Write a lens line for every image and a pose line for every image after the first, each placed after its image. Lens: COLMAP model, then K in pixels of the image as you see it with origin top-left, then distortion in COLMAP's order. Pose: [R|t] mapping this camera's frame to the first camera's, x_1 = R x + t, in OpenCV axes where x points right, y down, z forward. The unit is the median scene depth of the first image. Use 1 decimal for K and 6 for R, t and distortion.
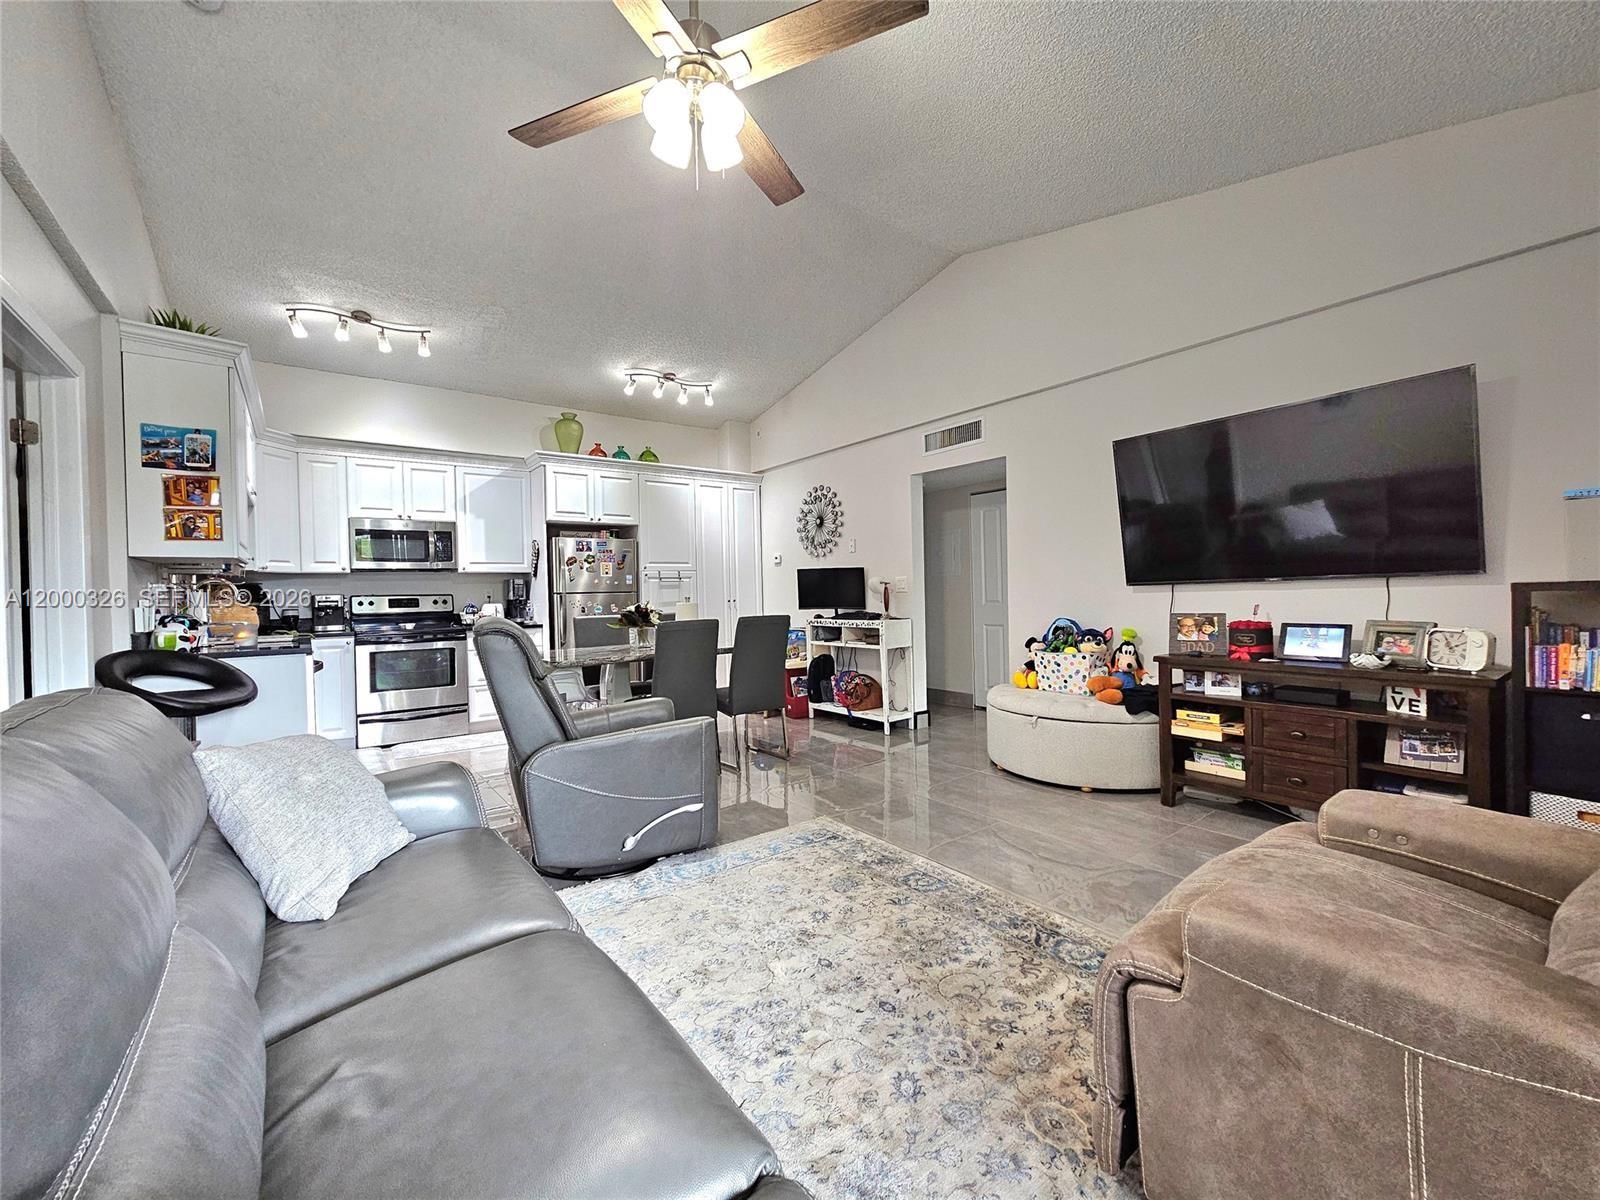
lens RADIAL K [[656.5, 0, 806.1], [0, 656.5, 596.4], [0, 0, 1]] dist [0.002396, 0.000125]
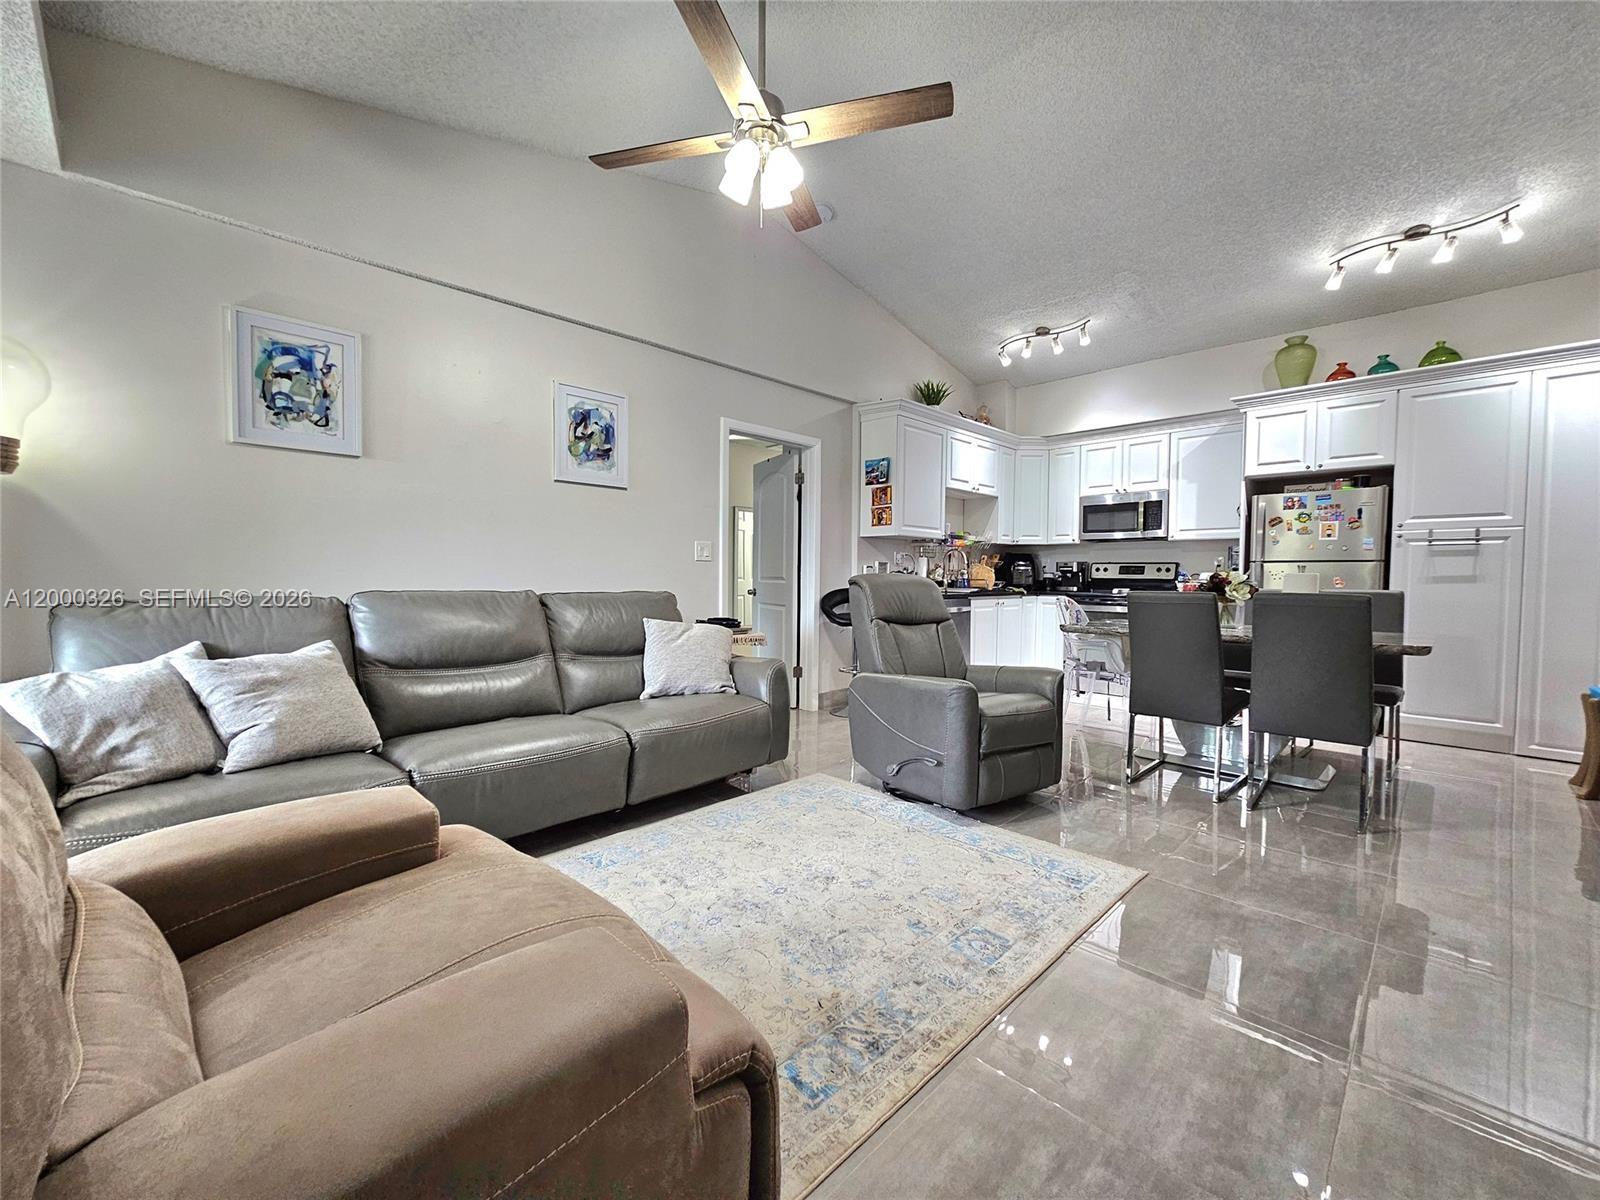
lens RADIAL K [[656.5, 0, 806.1], [0, 656.5, 596.4], [0, 0, 1]] dist [0.002396, 0.000125]
pose [[0.144194, 0.055761, -0.987977, 0.391196], [-0.017344, 0.998400, 0.053818, 0.004472], [0.989397, 0.009375, 0.144931, 0.318174]]
